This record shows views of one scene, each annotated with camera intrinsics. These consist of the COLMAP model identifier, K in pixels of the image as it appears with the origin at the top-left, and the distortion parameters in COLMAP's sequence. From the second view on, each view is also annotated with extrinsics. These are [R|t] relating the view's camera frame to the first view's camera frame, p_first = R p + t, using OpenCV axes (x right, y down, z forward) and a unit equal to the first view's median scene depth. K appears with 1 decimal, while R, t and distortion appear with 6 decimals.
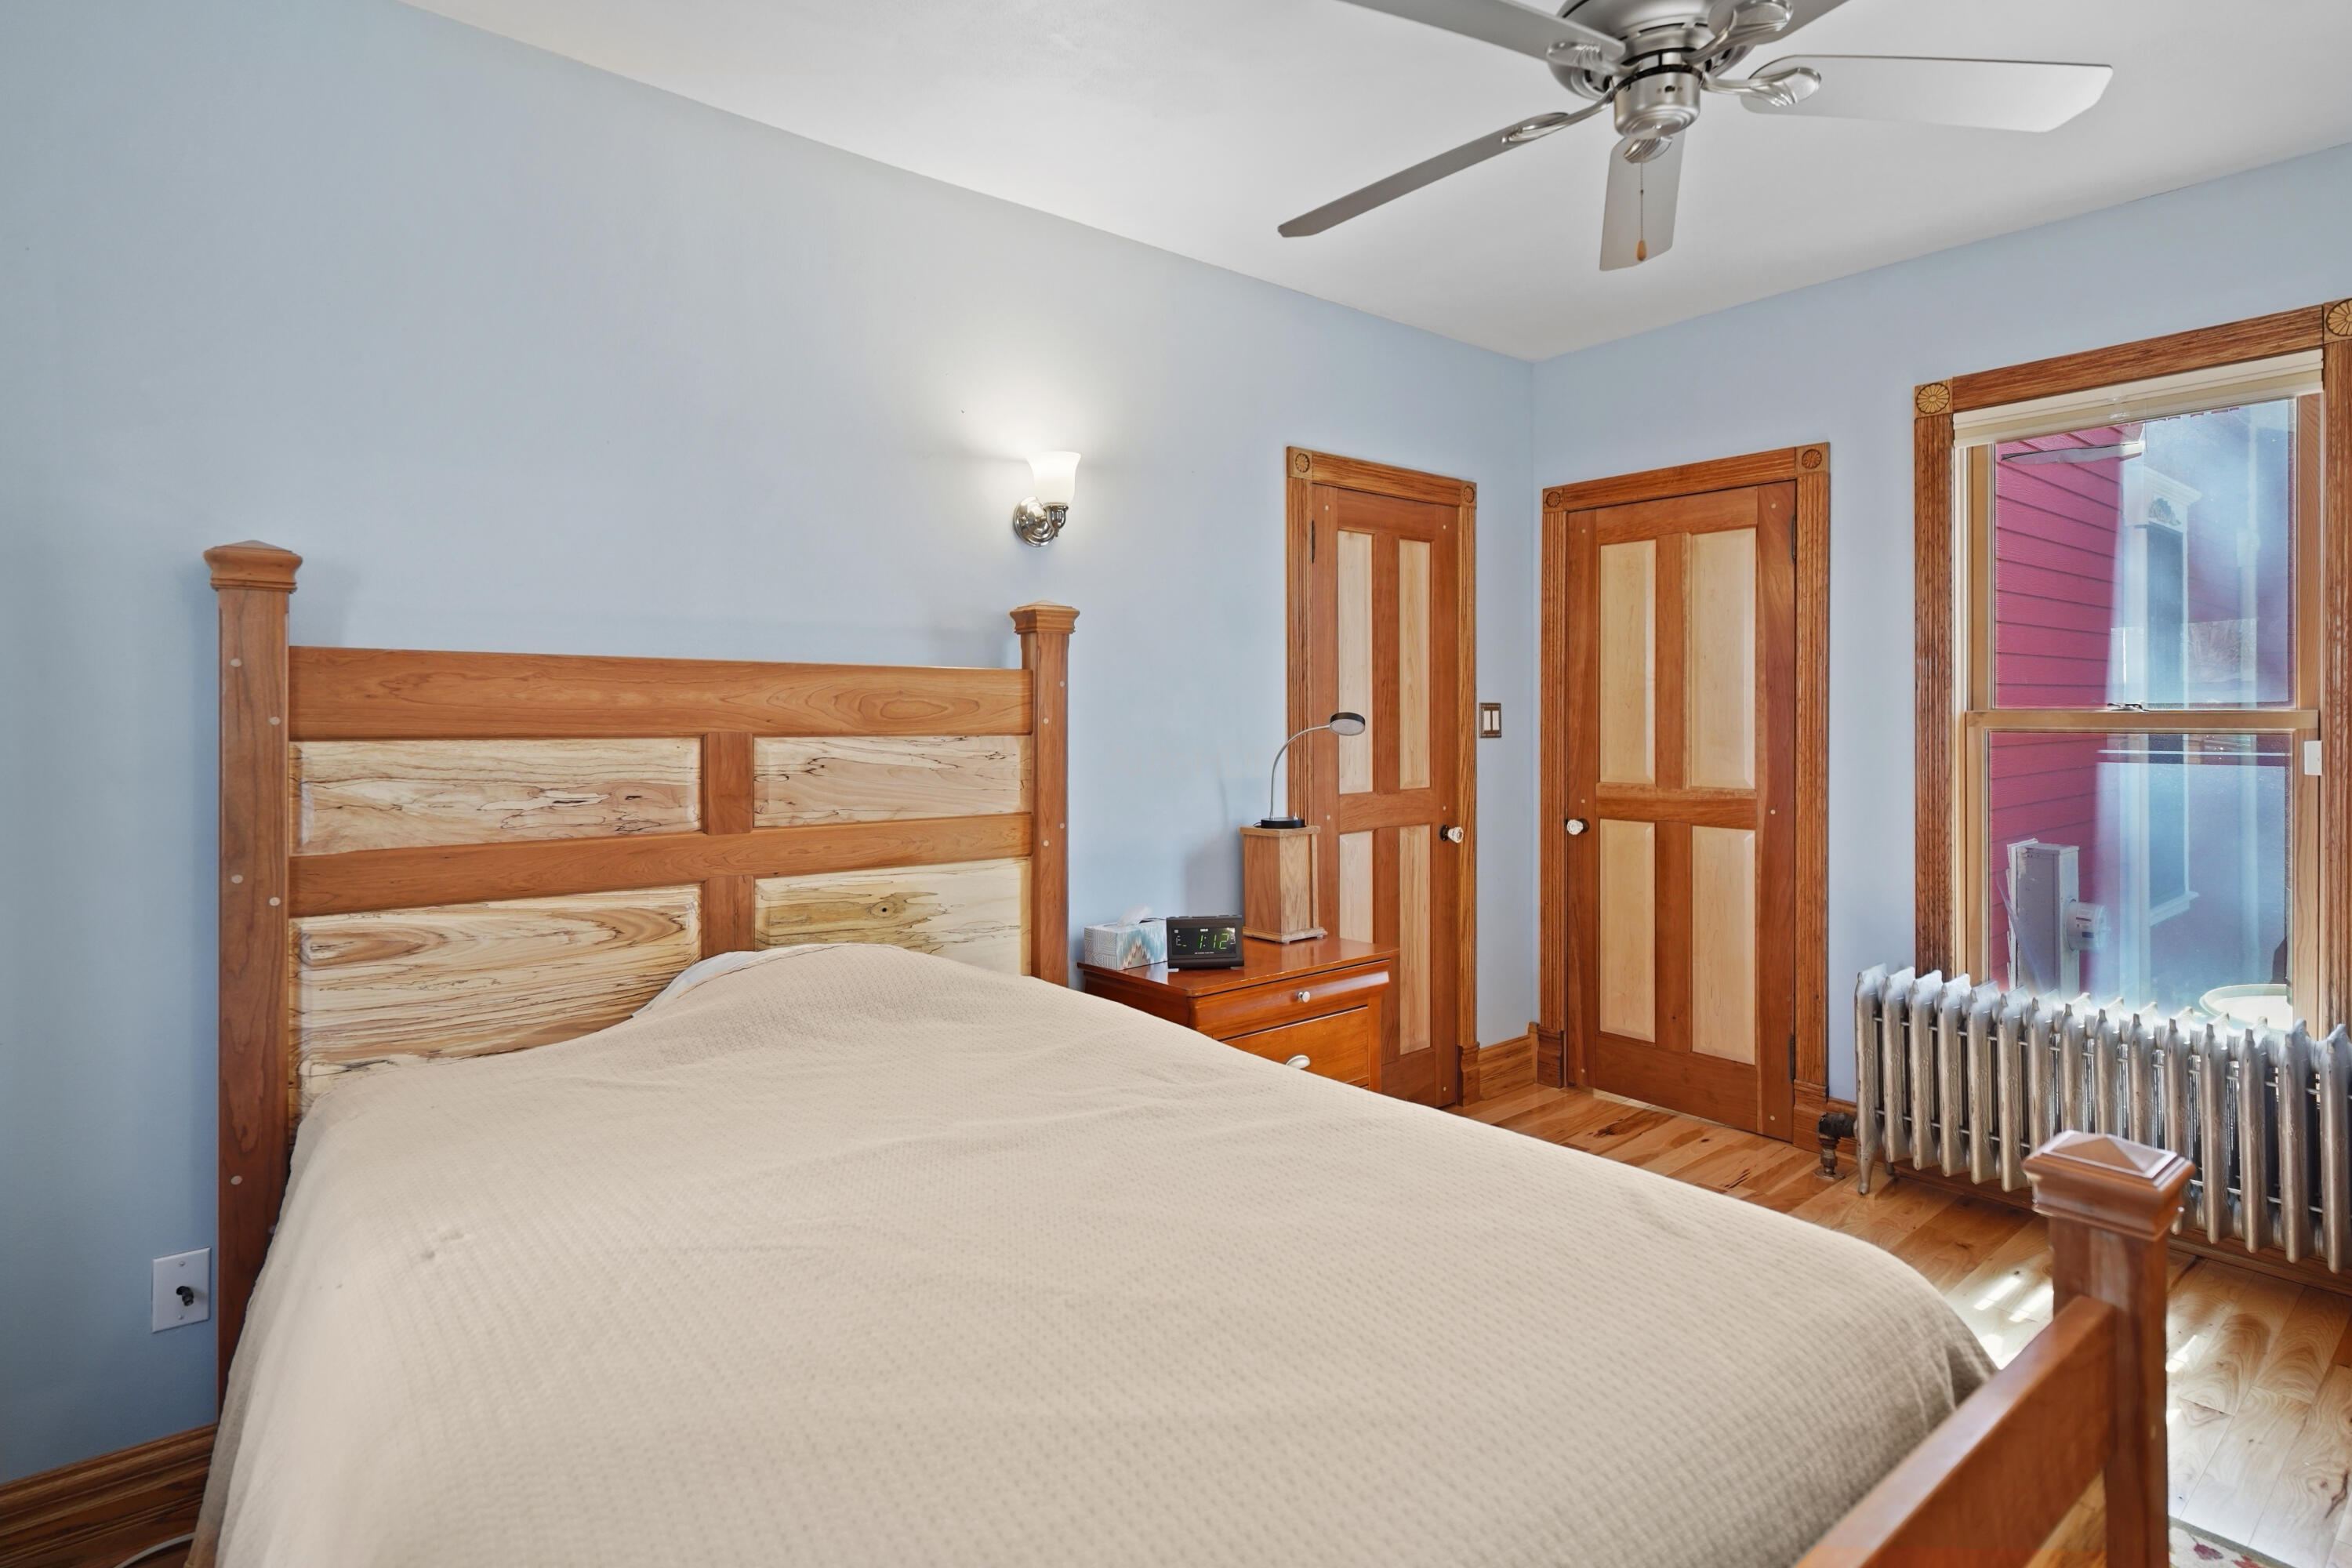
lens RADIAL K [[1170.0, 0, 1178.7], [0, 1170.0, 718.1], [0, 0, 1]] dist [0.000640, 0.000097]
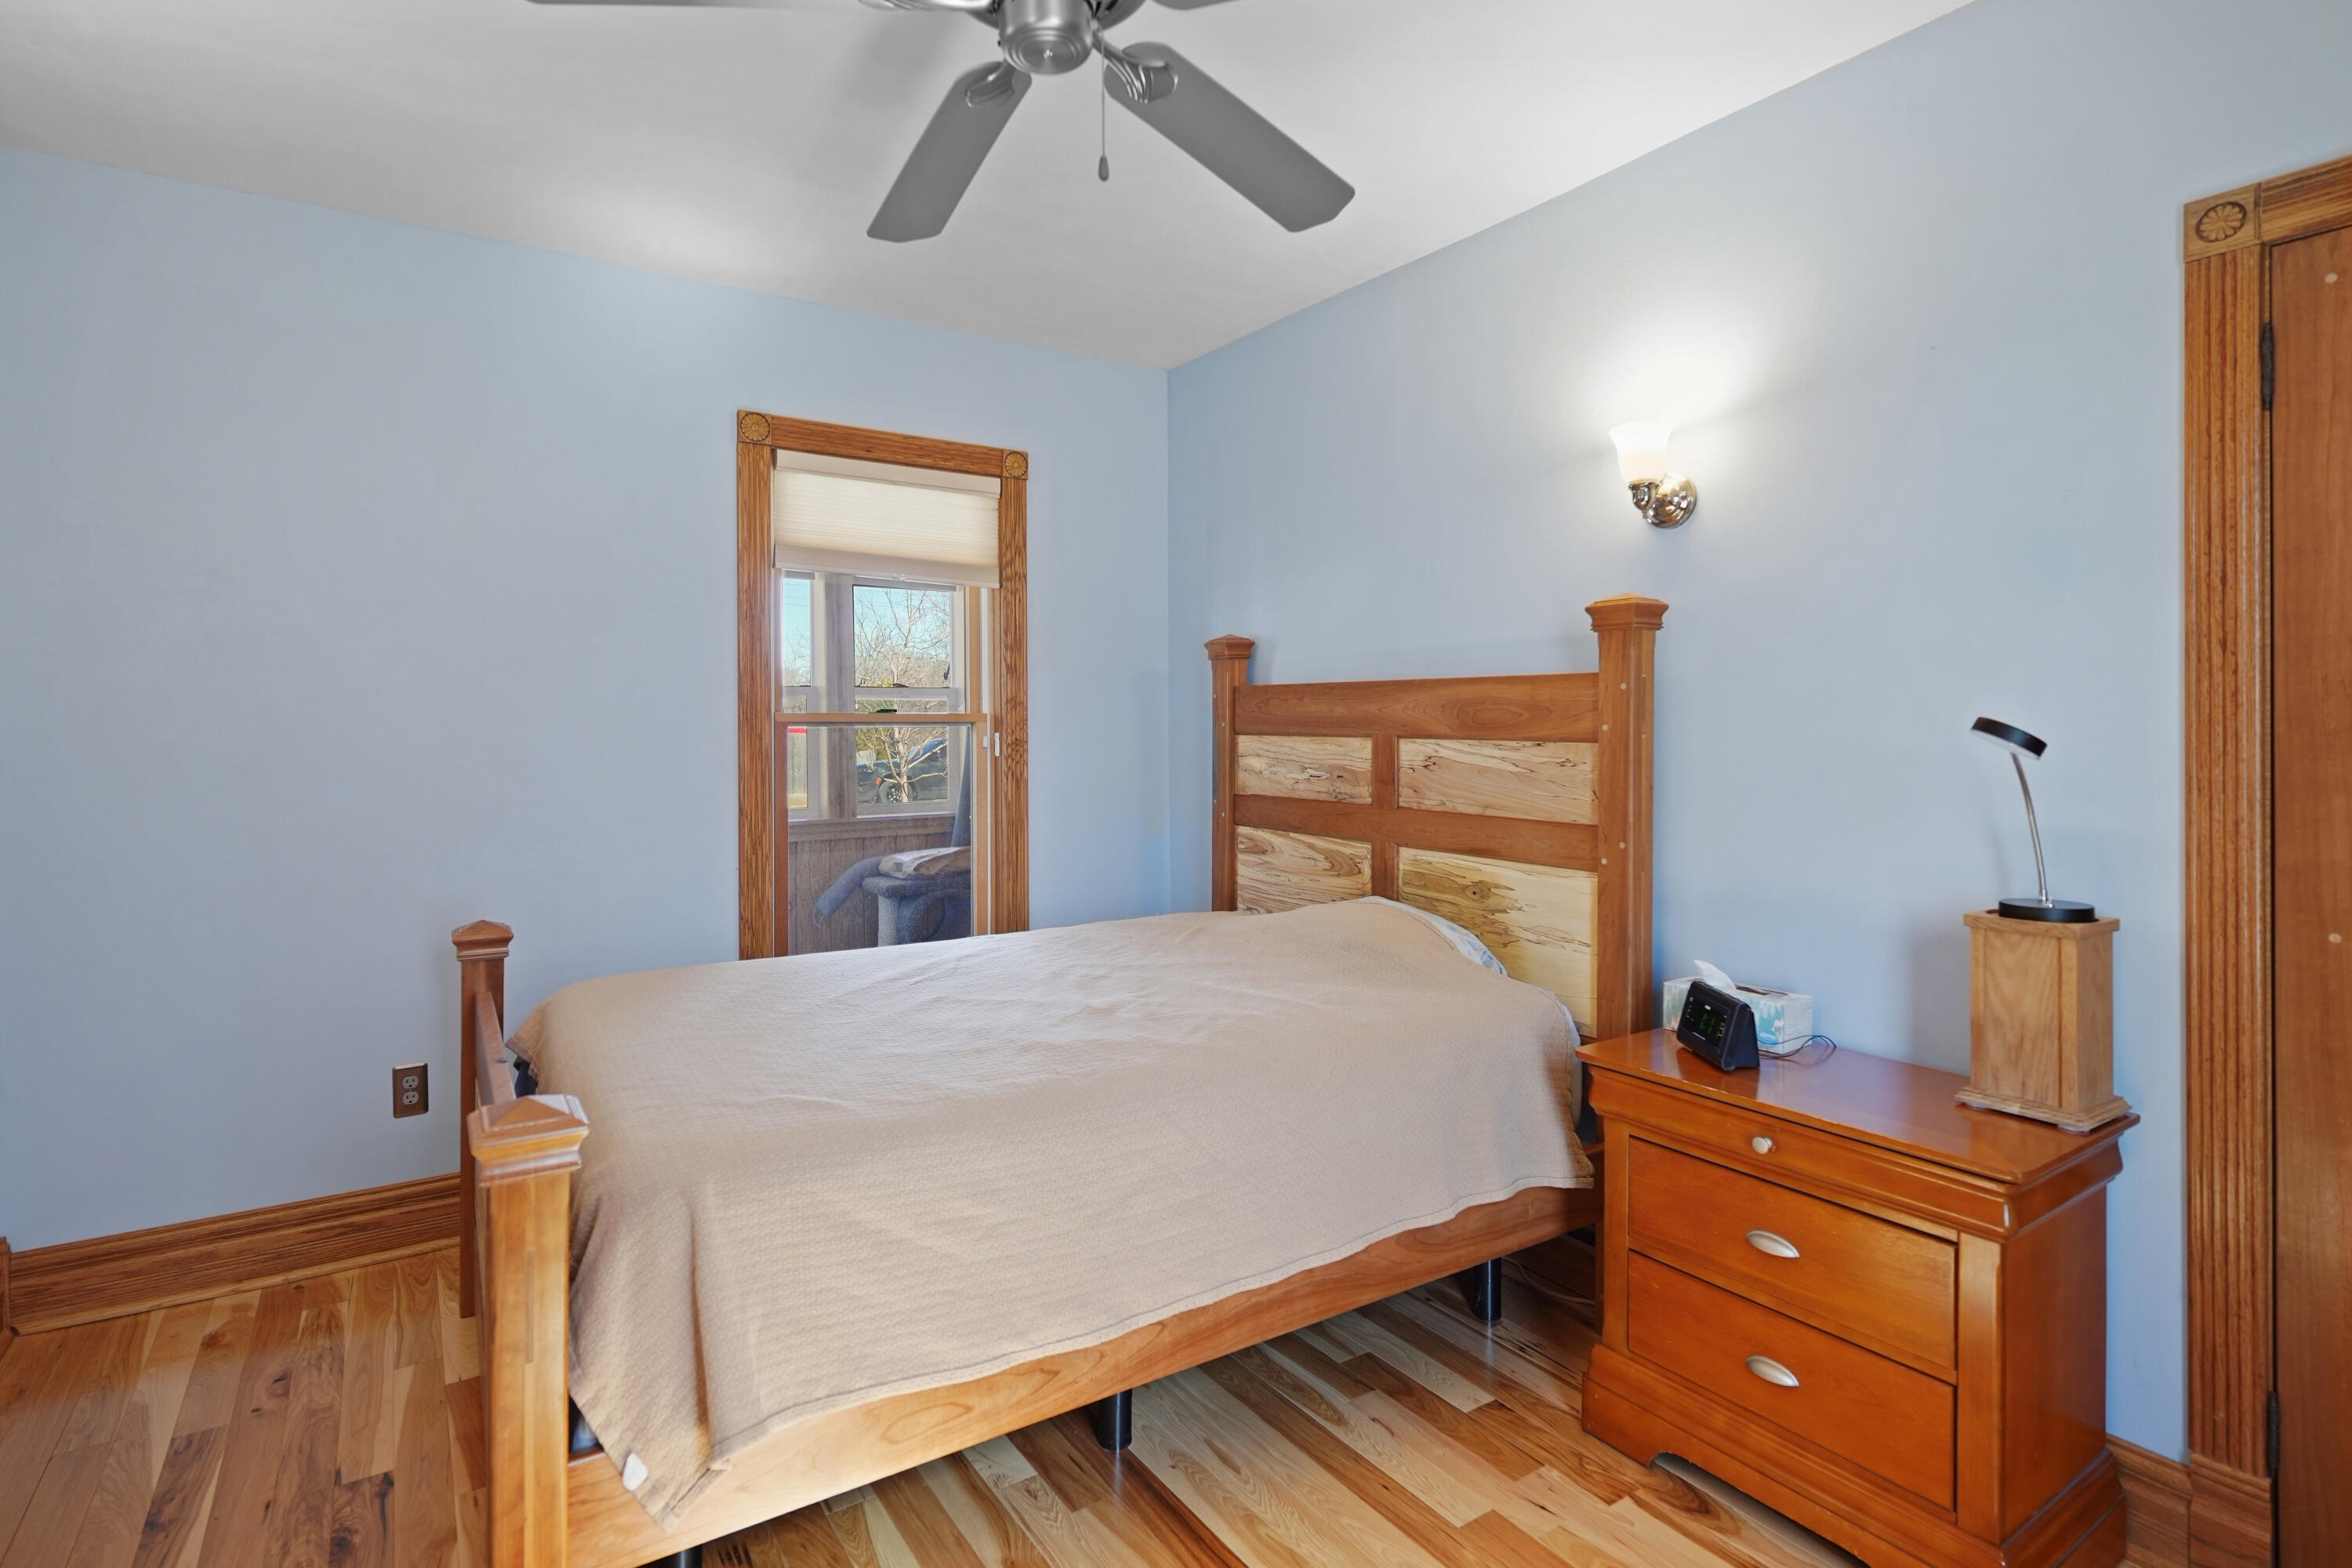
lens RADIAL K [[1170.0, 0, 1178.7], [0, 1170.0, 718.1], [0, 0, 1]] dist [0.000640, 0.000097]
pose [[-0.105361, -0.003275, -0.994429, 0.927677], [-0.000776, 0.999995, -0.003211, -0.001823], [0.994434, 0.000434, -0.105363, 0.854521]]
